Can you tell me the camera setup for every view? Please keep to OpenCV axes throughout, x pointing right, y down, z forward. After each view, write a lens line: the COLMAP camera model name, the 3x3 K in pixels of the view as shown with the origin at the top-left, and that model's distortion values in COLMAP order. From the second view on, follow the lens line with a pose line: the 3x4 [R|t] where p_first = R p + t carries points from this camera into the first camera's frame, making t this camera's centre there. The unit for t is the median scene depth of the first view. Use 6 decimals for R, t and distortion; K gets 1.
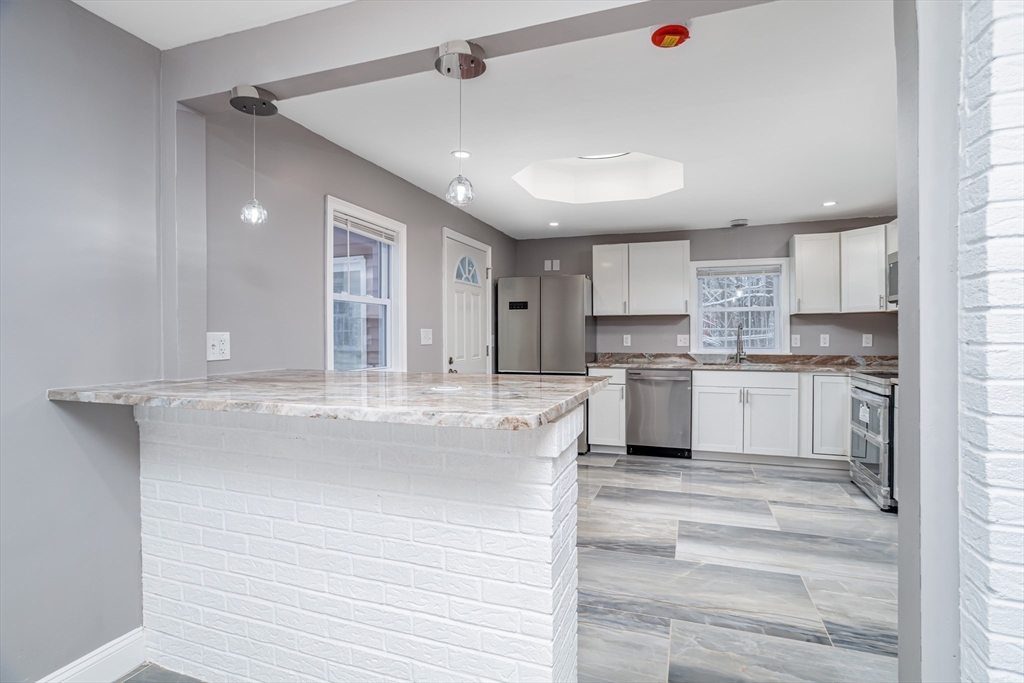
lens RADIAL K [[505.0, 0, 516.8], [0, 505.0, 334.9], [0, 0, 1]] dist [-0.048460, 0.028696]
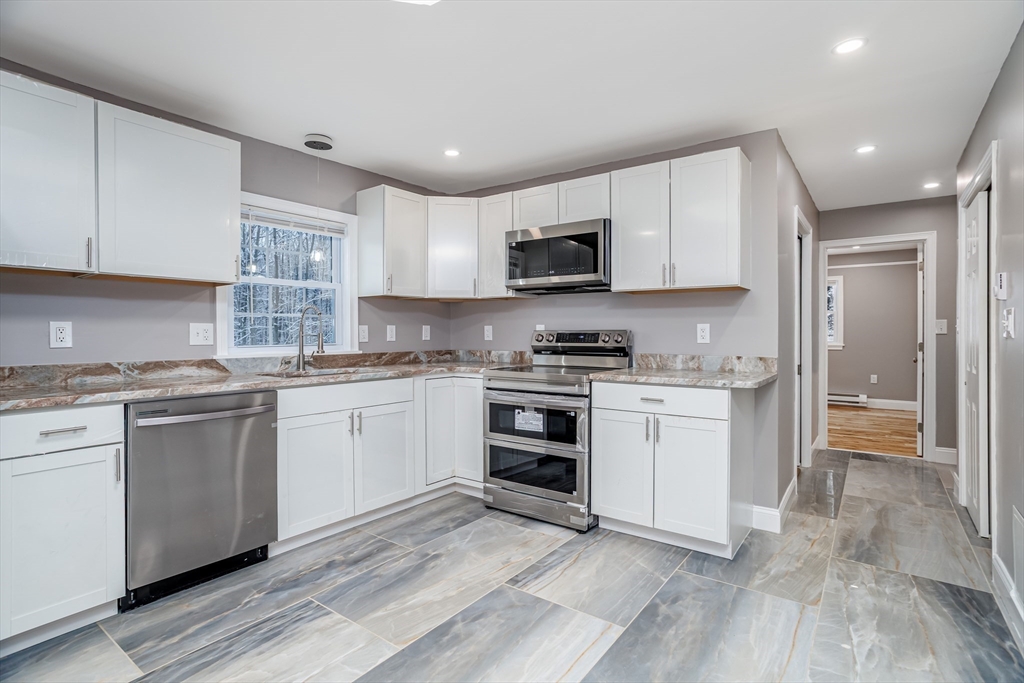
lens RADIAL K [[499.4, 0, 512.9], [0, 499.4, 333.9], [0, 0, 1]] dist [-0.062133, 0.036391]
pose [[0.288930, -0.000631, 0.957350, -0.073173], [-0.000226, 1.000000, 0.000728, 0.012320], [-0.957350, -0.000427, 0.288930, 0.643072]]
